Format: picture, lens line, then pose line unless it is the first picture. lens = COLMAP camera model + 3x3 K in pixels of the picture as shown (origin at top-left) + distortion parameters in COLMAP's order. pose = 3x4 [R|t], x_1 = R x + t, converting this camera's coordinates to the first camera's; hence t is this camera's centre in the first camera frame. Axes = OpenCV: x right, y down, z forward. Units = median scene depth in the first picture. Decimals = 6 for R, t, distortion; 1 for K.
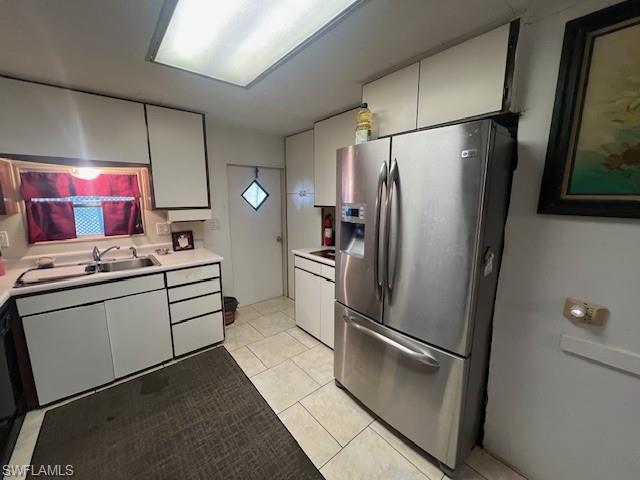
lens RADIAL K [[256.7, 0, 320.0], [0, 256.7, 240.0], [0, 0, 1]] dist [0.009768, 0.000226]
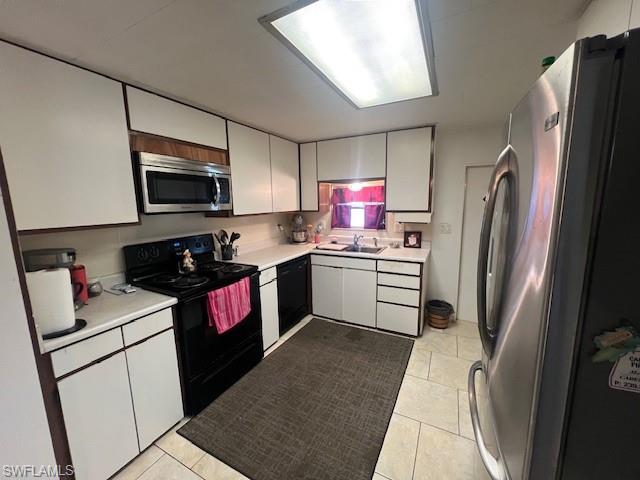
lens RADIAL K [[256.7, 0, 320.0], [0, 256.7, 240.0], [0, 0, 1]] dist [0.009768, 0.000226]
pose [[0.394635, 0.131117, -0.909435, 0.427449], [-0.145566, 0.986188, 0.079017, -0.030587], [0.907234, 0.101200, 0.408270, 0.183712]]
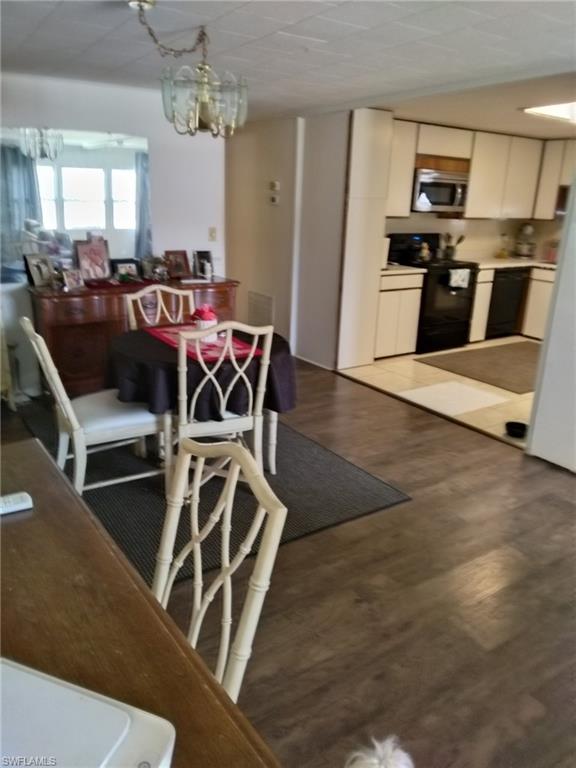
lens RADIAL K [[594.7, 0, 288.0], [0, 594.7, 384.0], [0, 0, 1]] dist [0.050937, -0.041775]
pose [[-0.089742, 0.294313, -0.951486, 2.158942], [-0.212593, 0.927663, 0.306995, 0.037386], [0.973011, 0.229830, -0.020682, -0.252569]]
